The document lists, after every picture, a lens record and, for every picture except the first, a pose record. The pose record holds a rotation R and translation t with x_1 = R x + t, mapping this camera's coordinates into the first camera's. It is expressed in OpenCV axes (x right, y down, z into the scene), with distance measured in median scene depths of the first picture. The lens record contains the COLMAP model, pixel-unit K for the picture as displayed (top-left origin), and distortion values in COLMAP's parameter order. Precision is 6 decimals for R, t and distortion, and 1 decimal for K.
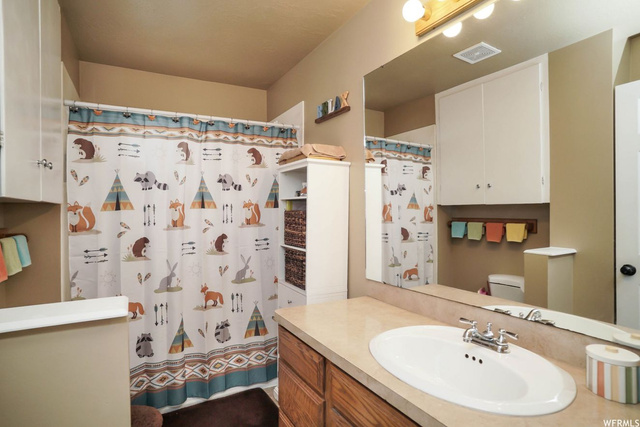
lens RADIAL K [[330.4, 0, 307.4], [0, 330.4, 212.7], [0, 0, 1]] dist [-0.006056, 0.004667]
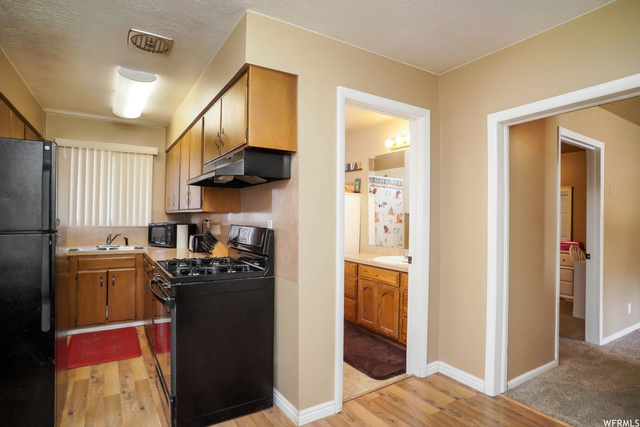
lens RADIAL K [[330.4, 0, 318.8], [0, 330.4, 215.2], [0, 0, 1]] dist [-0.006056, 0.004667]
pose [[0.996925, 0.016650, 0.076574, -0.209475], [-0.016287, 0.999853, -0.005364, 0.005406], [-0.076652, 0.004100, 0.997049, -0.767380]]
